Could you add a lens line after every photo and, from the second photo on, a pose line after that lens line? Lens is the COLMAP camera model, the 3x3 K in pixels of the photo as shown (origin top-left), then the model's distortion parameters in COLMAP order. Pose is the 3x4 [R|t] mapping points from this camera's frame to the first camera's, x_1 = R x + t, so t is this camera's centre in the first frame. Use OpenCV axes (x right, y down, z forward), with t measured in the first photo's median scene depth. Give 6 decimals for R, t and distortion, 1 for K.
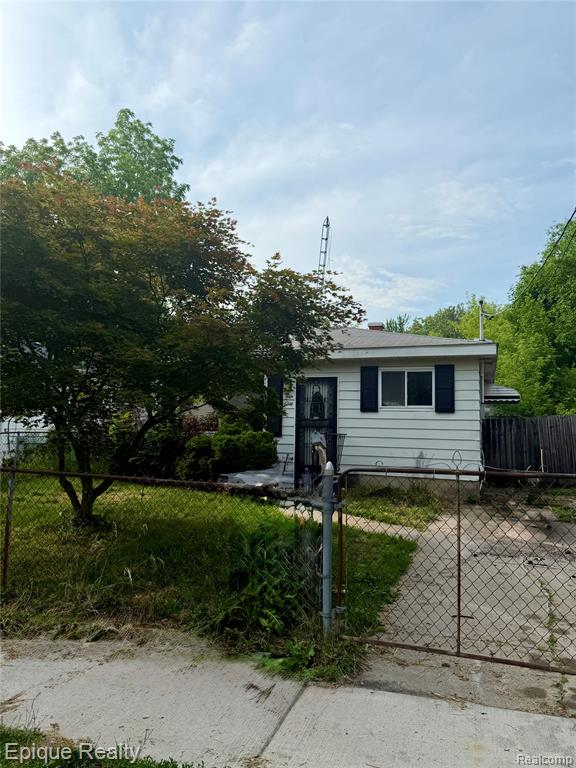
lens RADIAL K [[562.1, 0, 288.9], [0, 562.1, 381.8], [0, 0, 1]] dist [-0.000769, 0.000974]
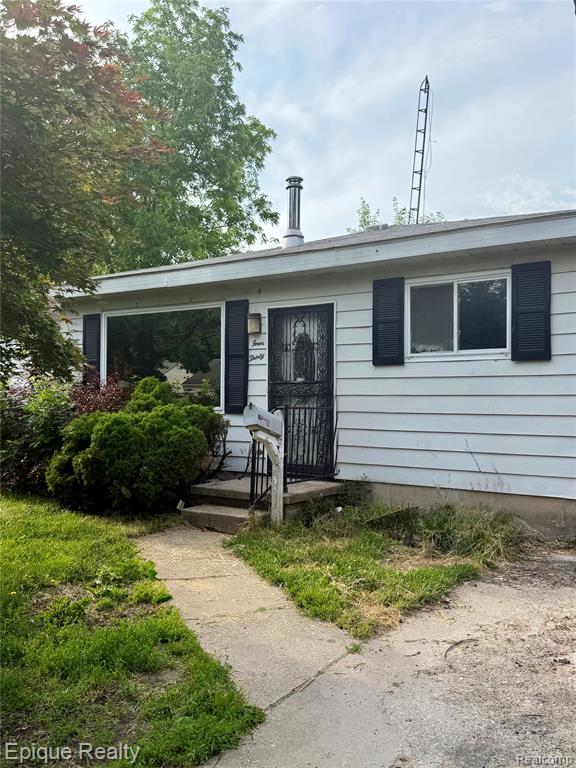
lens RADIAL K [[680.7, 0, 286.9], [0, 680.7, 385.5], [0, 0, 1]] dist [-0.002987, -0.013201]
pose [[0.966927, -0.023830, -0.253937, 0.209817], [0.038777, 0.997787, 0.054019, 0.033810], [0.252088, -0.062079, 0.965711, 0.353308]]
